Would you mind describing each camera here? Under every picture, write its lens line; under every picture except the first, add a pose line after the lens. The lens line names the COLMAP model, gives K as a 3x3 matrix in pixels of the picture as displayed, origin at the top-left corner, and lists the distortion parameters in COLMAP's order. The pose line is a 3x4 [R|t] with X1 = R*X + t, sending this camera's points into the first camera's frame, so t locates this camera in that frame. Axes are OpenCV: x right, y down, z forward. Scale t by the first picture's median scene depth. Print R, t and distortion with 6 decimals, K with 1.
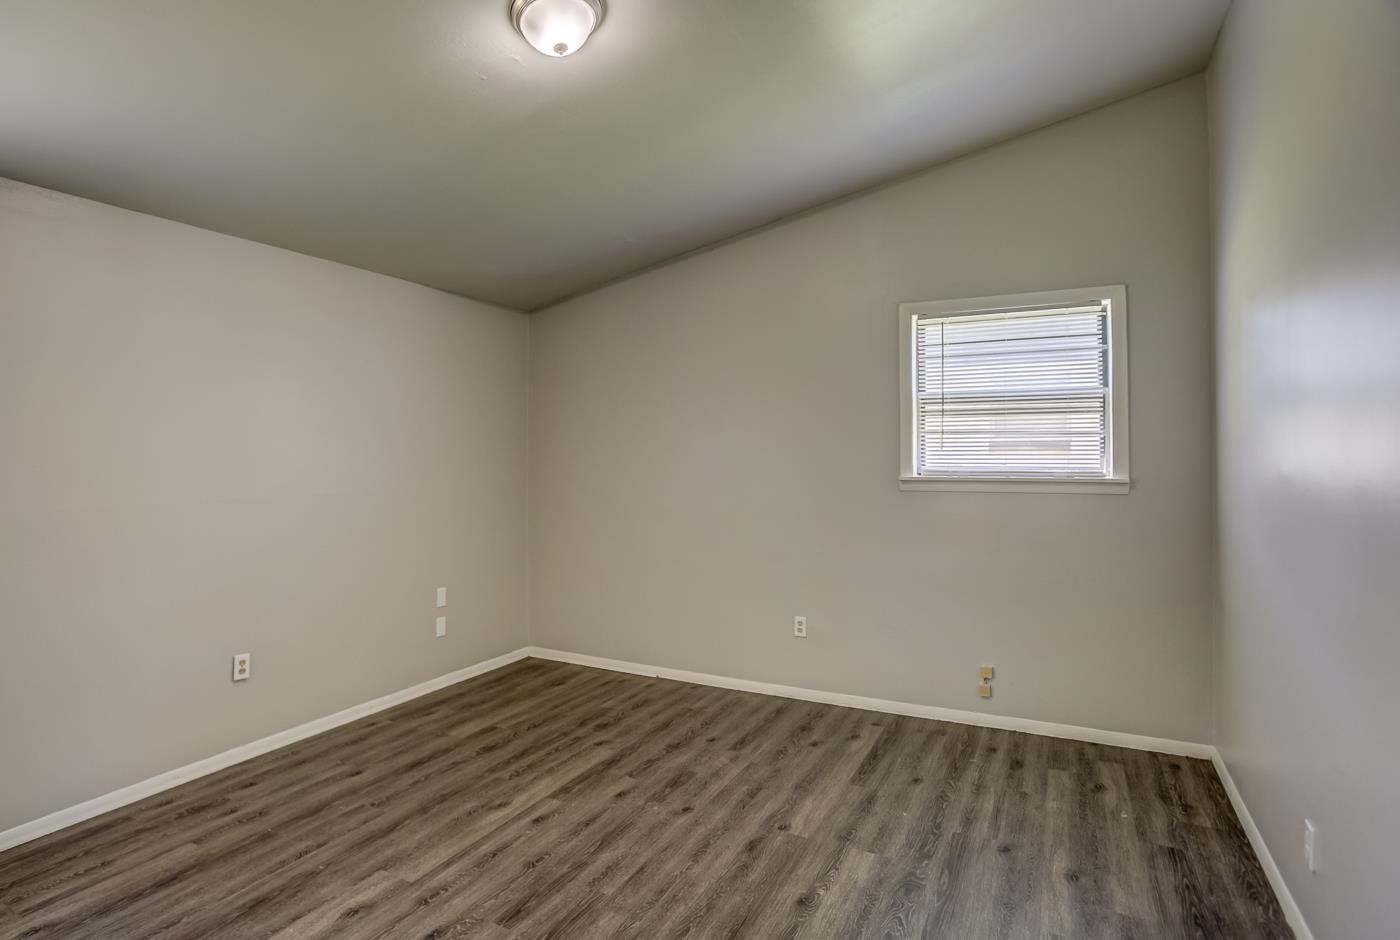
lens RADIAL K [[726.5, 0, 682.3], [0, 726.5, 441.3], [0, 0, 1]] dist [-0.066886, 0.028882]
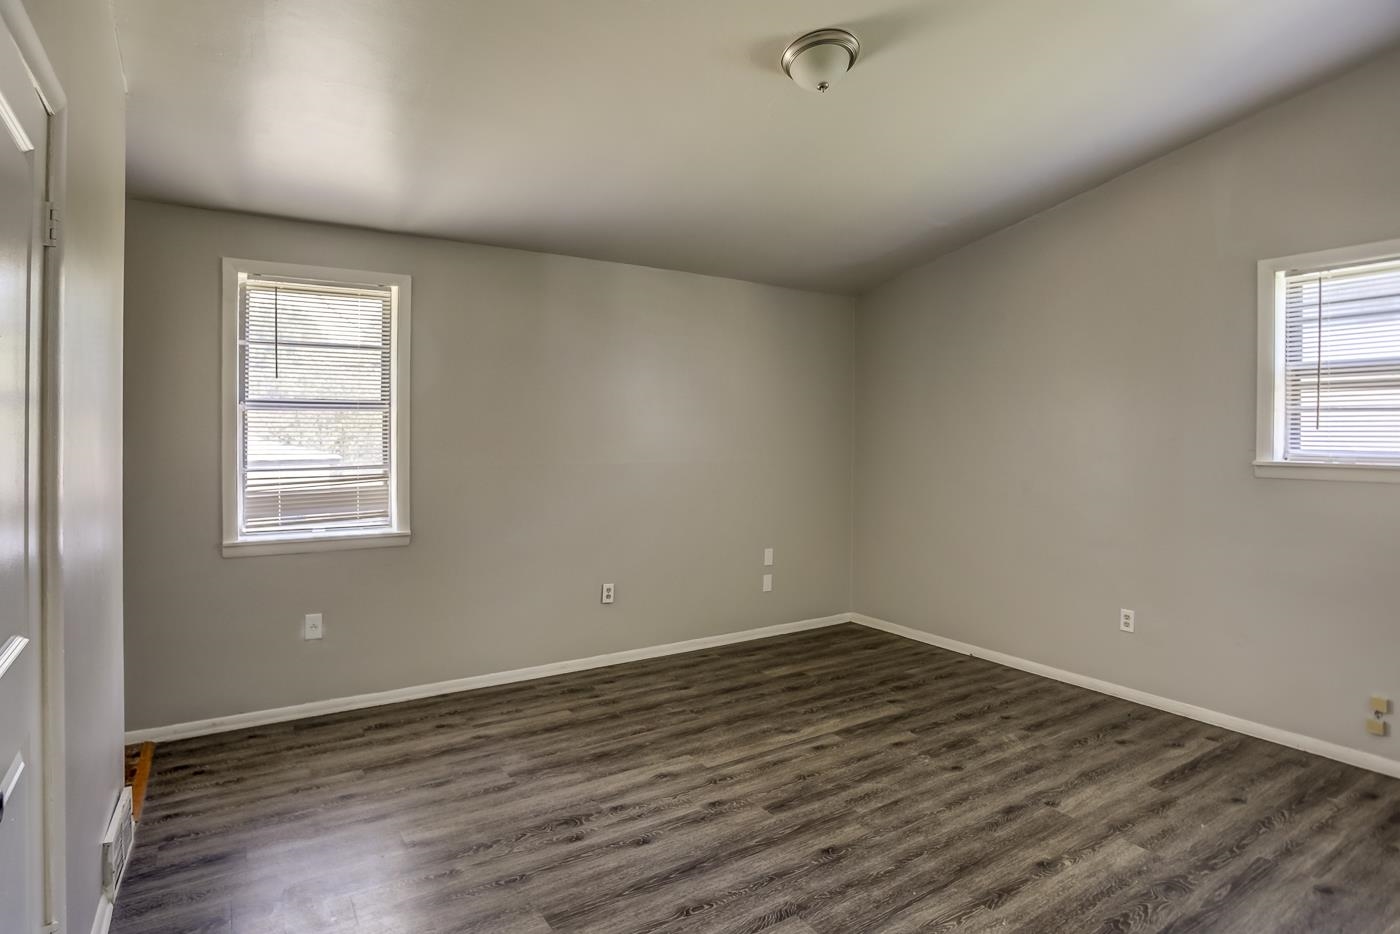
lens RADIAL K [[771.2, 0, 682.9], [0, 771.2, 430.1], [0, 0, 1]] dist [-0.050195, 0.028744]
pose [[0.873716, 0.008692, -0.486359, 0.191788], [-0.001324, 0.999879, 0.015491, -0.001543], [0.486435, -0.012891, 0.873622, -0.170065]]
